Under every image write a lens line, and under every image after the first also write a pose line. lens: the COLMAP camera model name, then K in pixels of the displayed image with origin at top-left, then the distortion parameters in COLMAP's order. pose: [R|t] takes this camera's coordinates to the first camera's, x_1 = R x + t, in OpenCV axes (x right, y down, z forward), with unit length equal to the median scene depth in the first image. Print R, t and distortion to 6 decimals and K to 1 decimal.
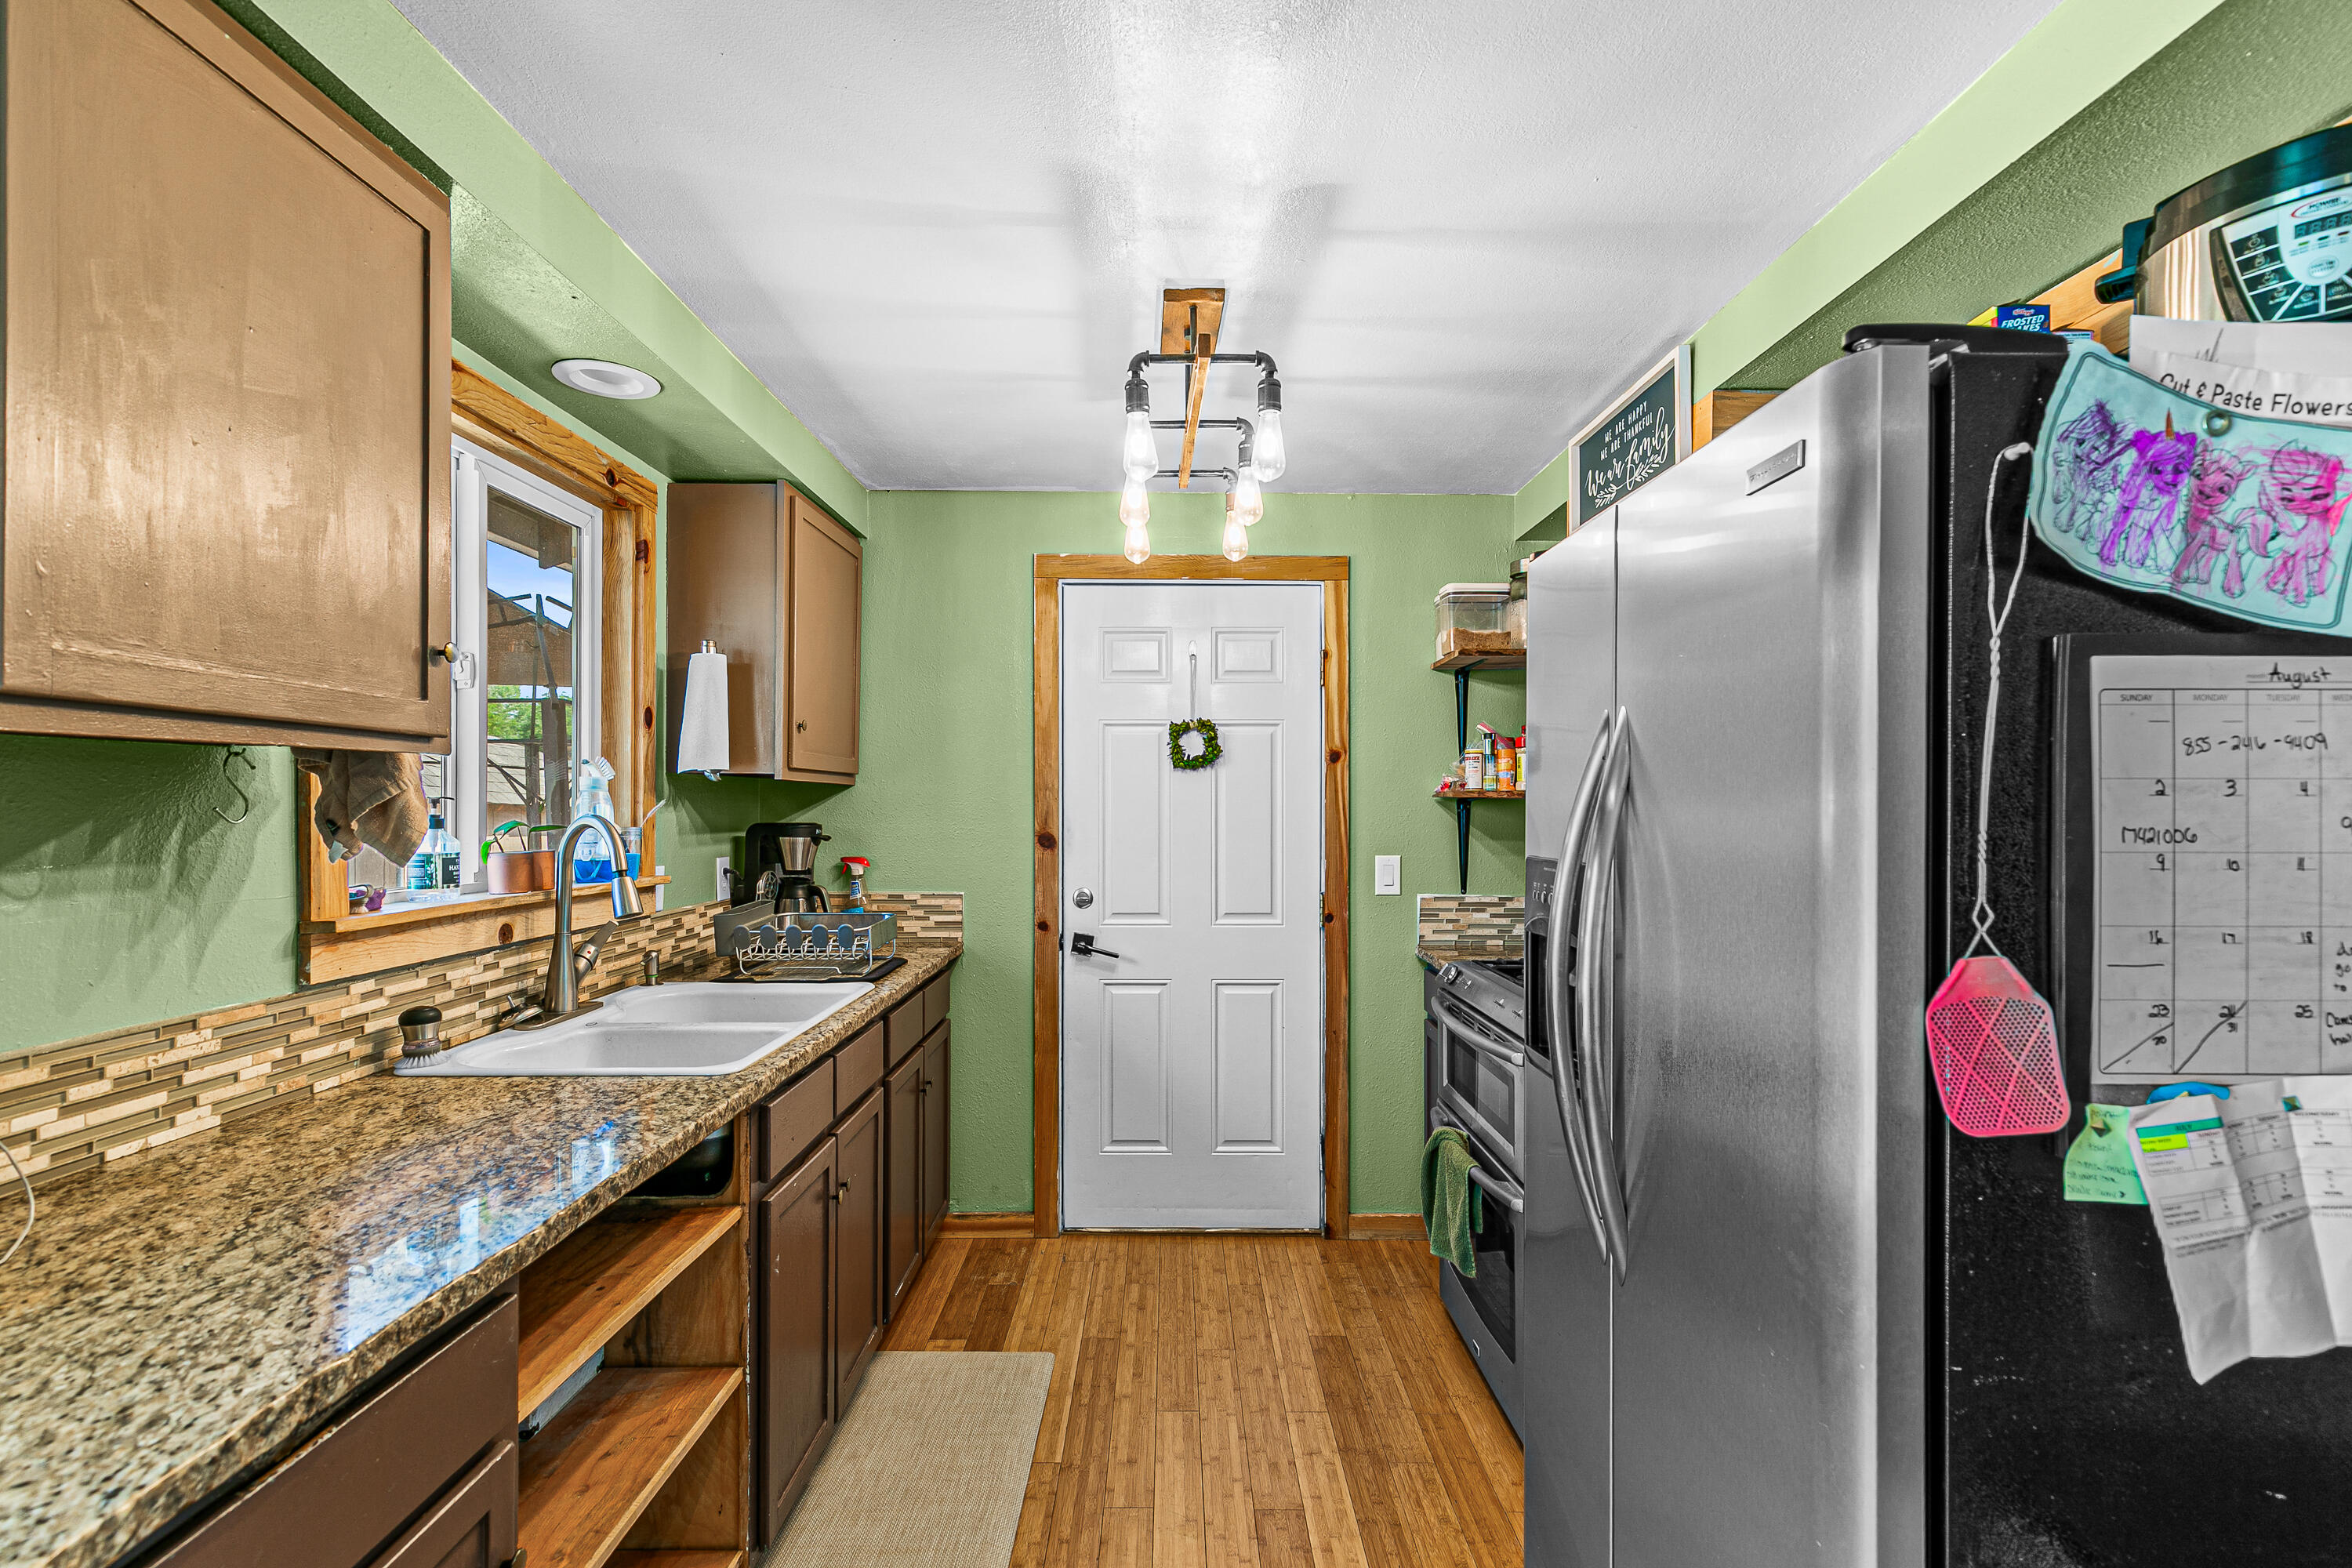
lens RADIAL K [[1070.1, 0, 1172.4], [0, 1070.1, 805.2], [0, 0, 1]] dist [0.009449, -0.002061]
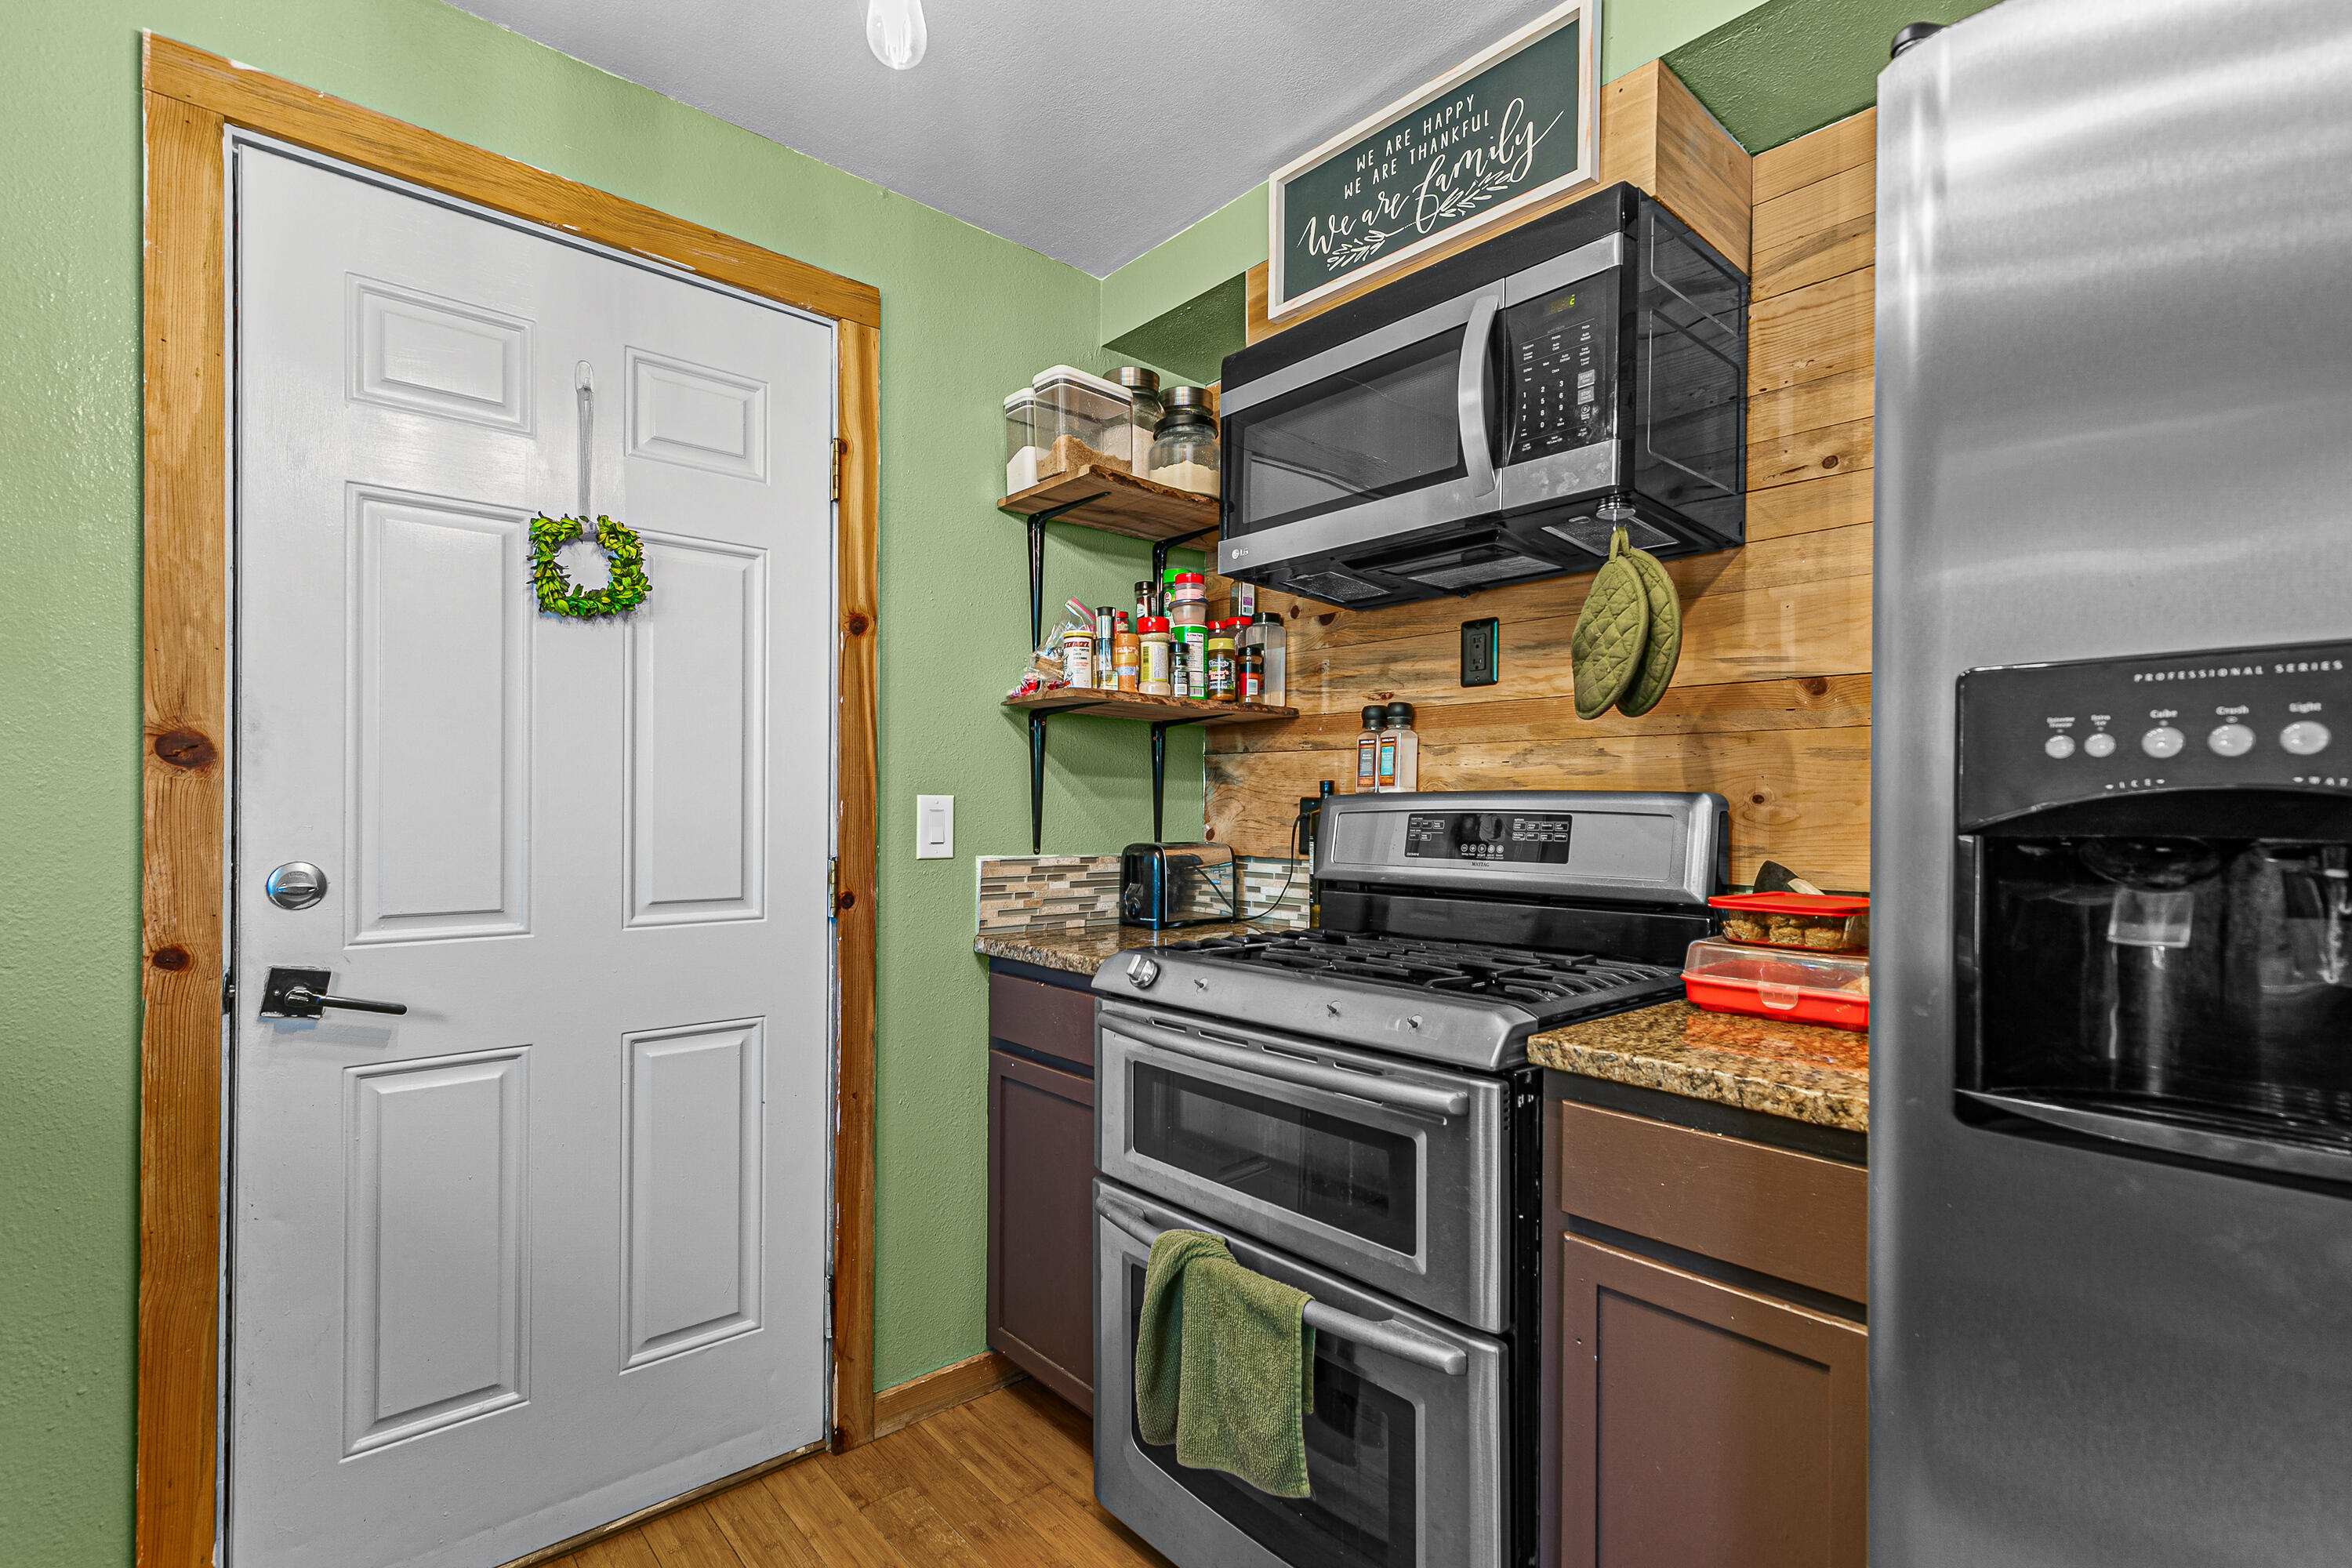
lens RADIAL K [[1070.1, 0, 1169.3], [0, 1070.1, 805.3], [0, 0, 1]] dist [0.009449, -0.002061]
pose [[0.755765, 0.005308, 0.654822, -0.133076], [-0.008716, 0.999960, 0.001953, 0.065803], [-0.654785, -0.007184, 0.755781, 0.574620]]
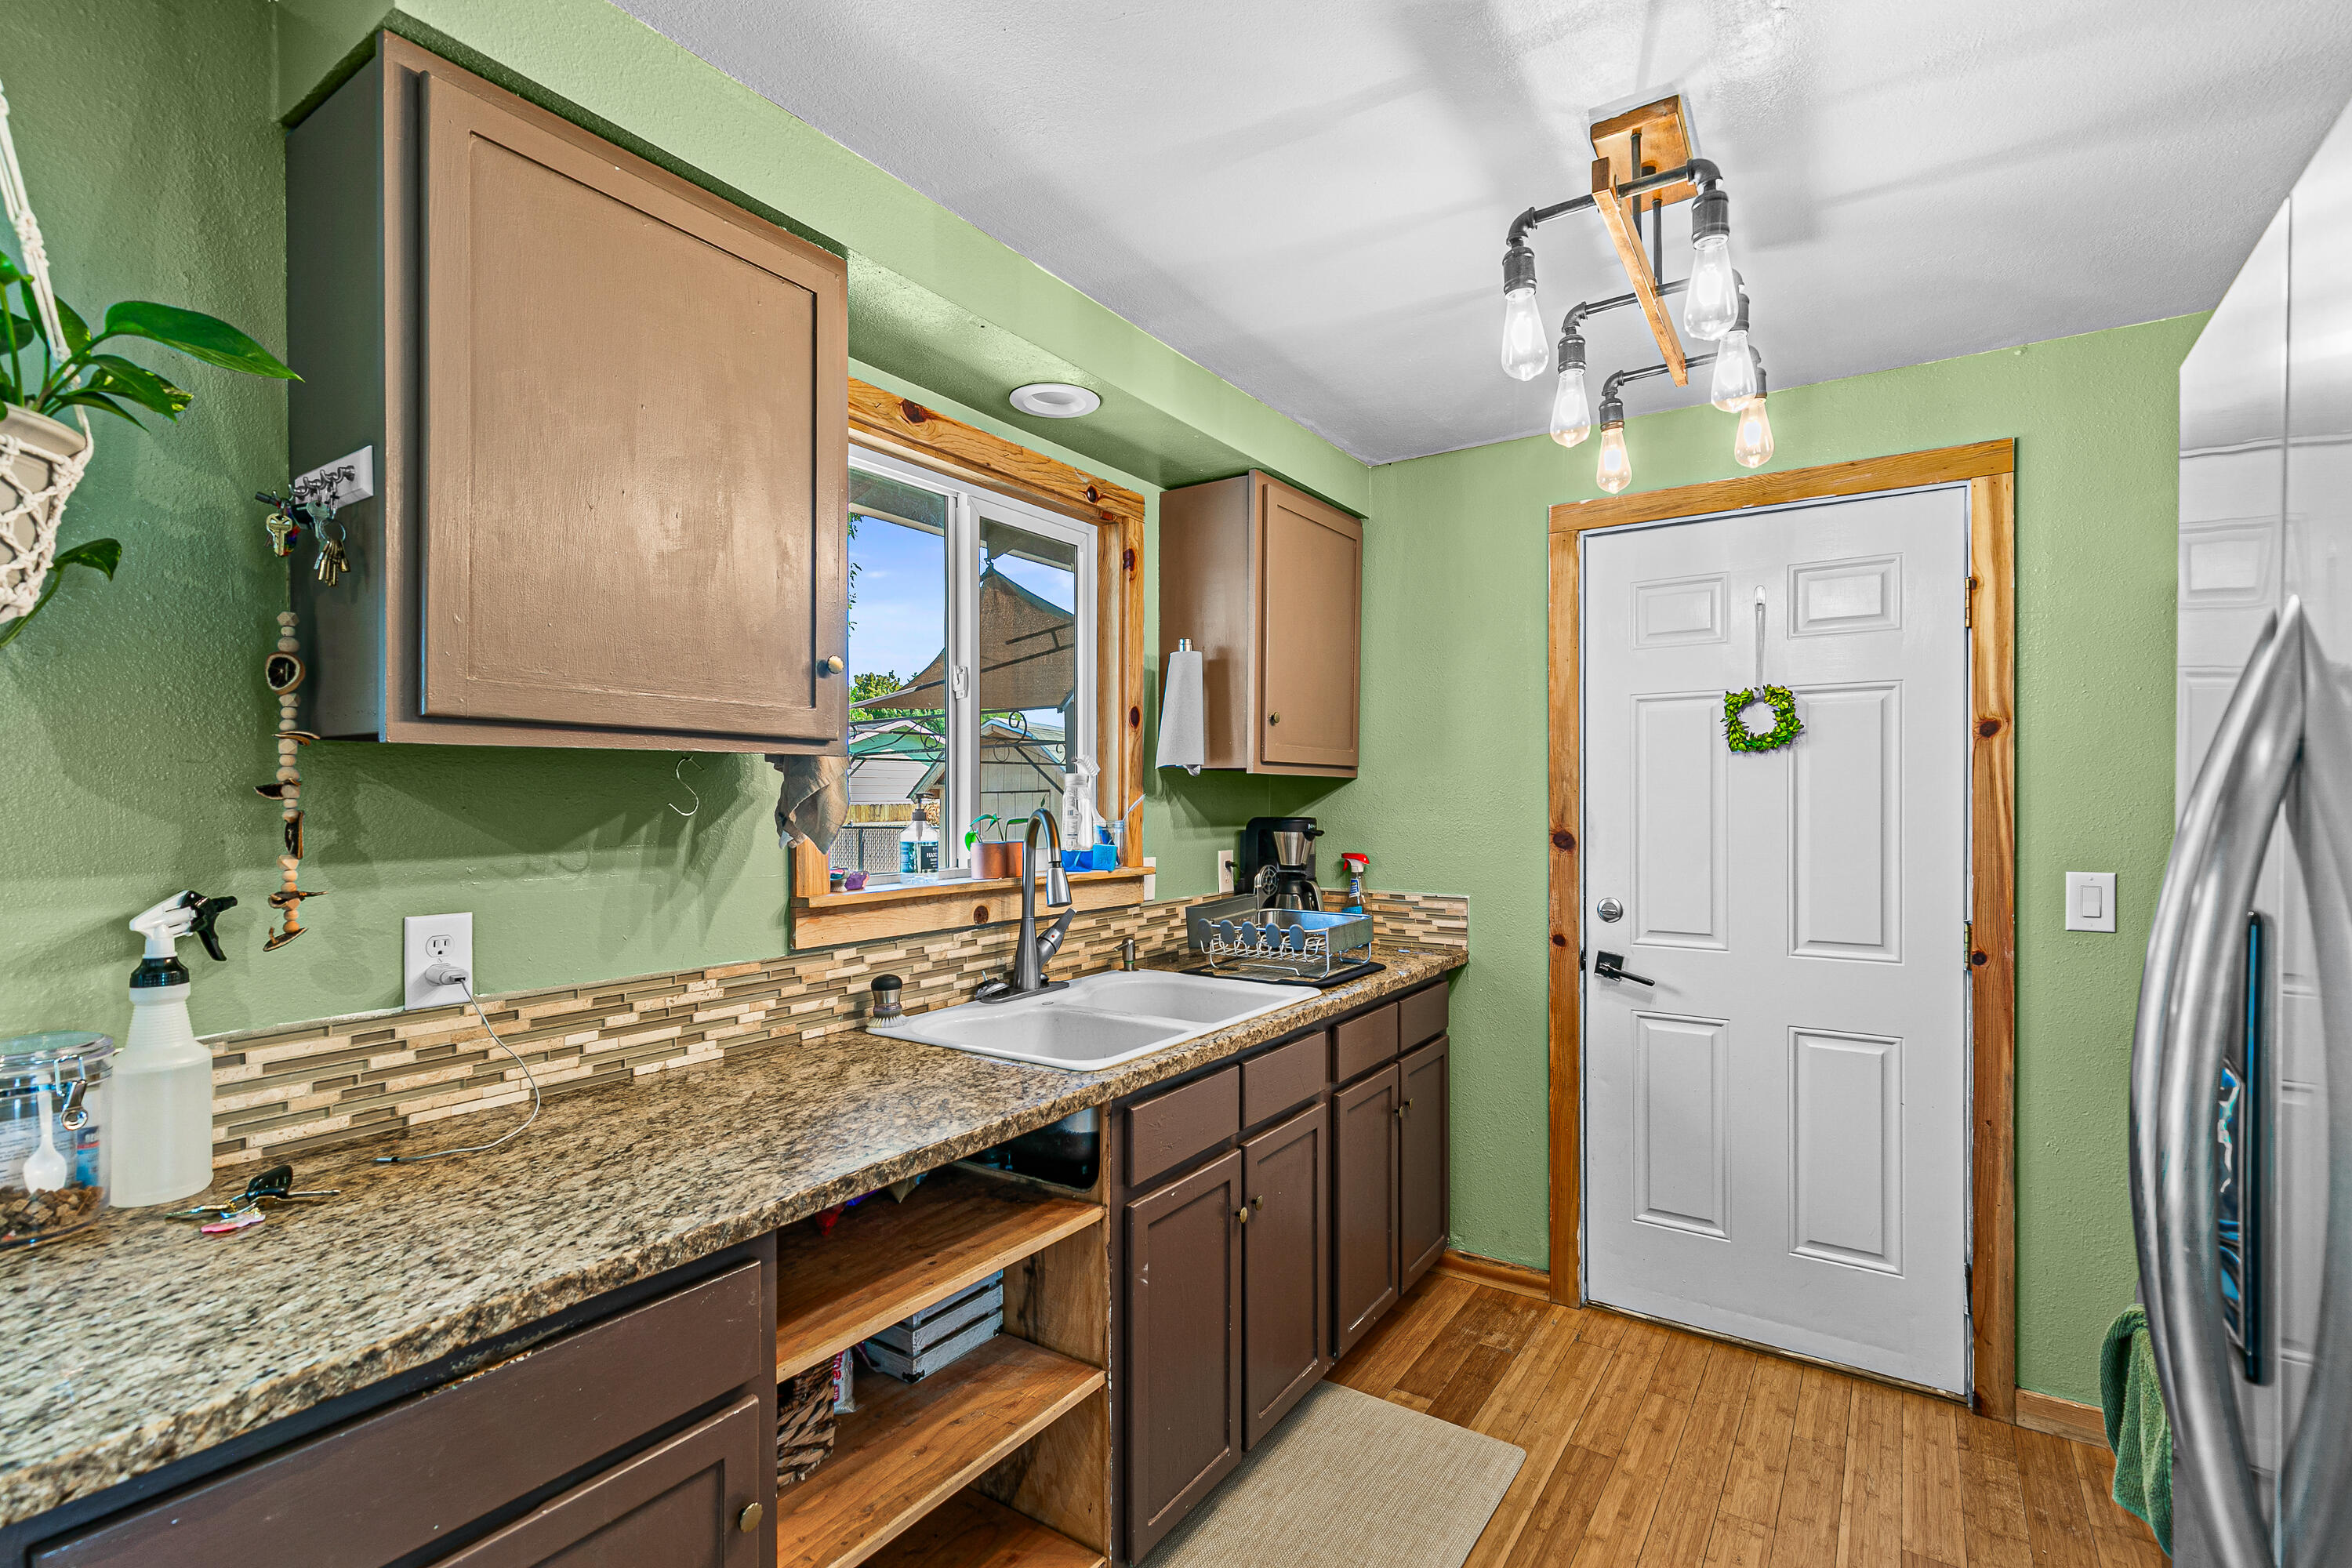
lens RADIAL K [[1070.1, 0, 1175.4], [0, 1070.1, 801.9], [0, 0, 1]] dist [0.009449, -0.002061]
pose [[0.824987, -0.000914, -0.565150, 0.142505], [0.002482, 0.999995, 0.002007, -0.000006], [0.565146, -0.003058, 0.824985, 0.155271]]
